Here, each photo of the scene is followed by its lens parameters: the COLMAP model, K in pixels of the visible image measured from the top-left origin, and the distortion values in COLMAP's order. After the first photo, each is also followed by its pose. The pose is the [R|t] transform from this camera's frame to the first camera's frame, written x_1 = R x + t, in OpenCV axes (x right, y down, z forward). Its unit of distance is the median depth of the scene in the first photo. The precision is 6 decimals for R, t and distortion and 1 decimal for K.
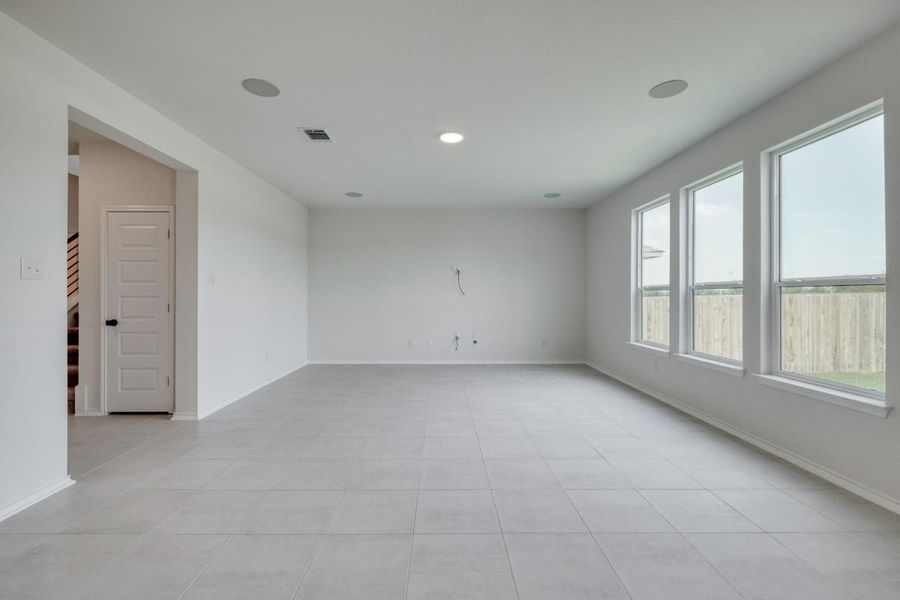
lens RADIAL K [[388.4, 0, 445.8], [0, 388.4, 294.4], [0, 0, 1]] dist [0.001591, 0.000198]
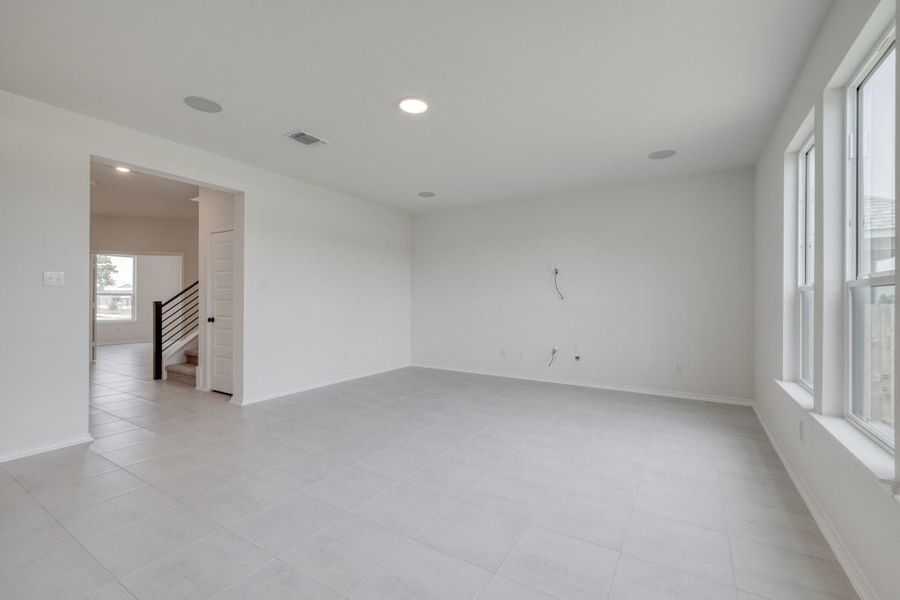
lens RADIAL K [[388.4, 0, 457.0], [0, 388.4, 298.7], [0, 0, 1]] dist [0.001591, 0.000198]
pose [[0.847391, 0.002204, -0.530965, 0.356944], [-0.001597, 0.999997, 0.001603, -0.000309], [0.530967, -0.000510, 0.847392, 0.241042]]
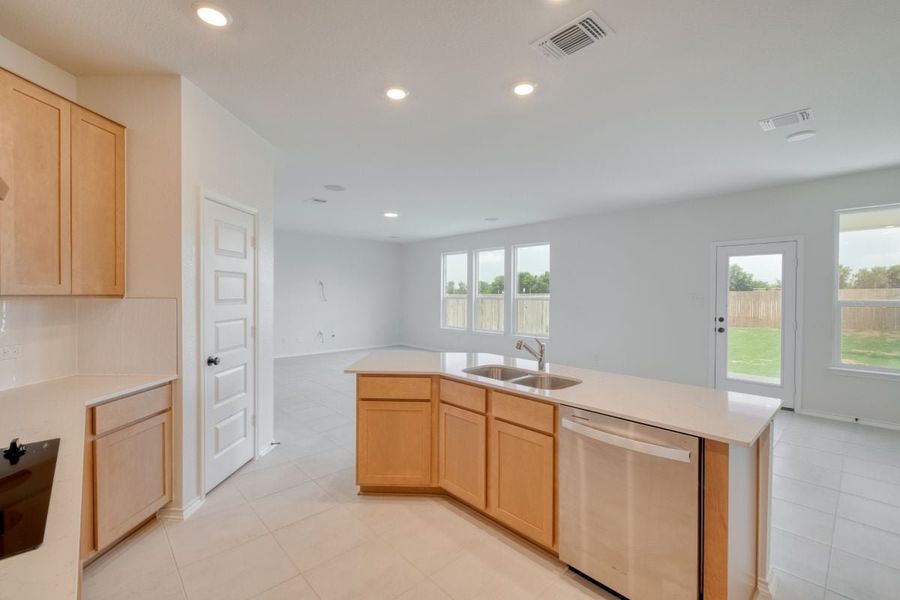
lens RADIAL K [[388.4, 0, 449.0], [0, 388.4, 296.1], [0, 0, 1]] dist [0.001591, 0.000198]
pose [[0.741513, -0.004720, 0.670922, -0.655978], [-0.001616, 0.999960, 0.008821, -0.033898], [-0.670937, -0.007626, 0.741475, -0.329066]]
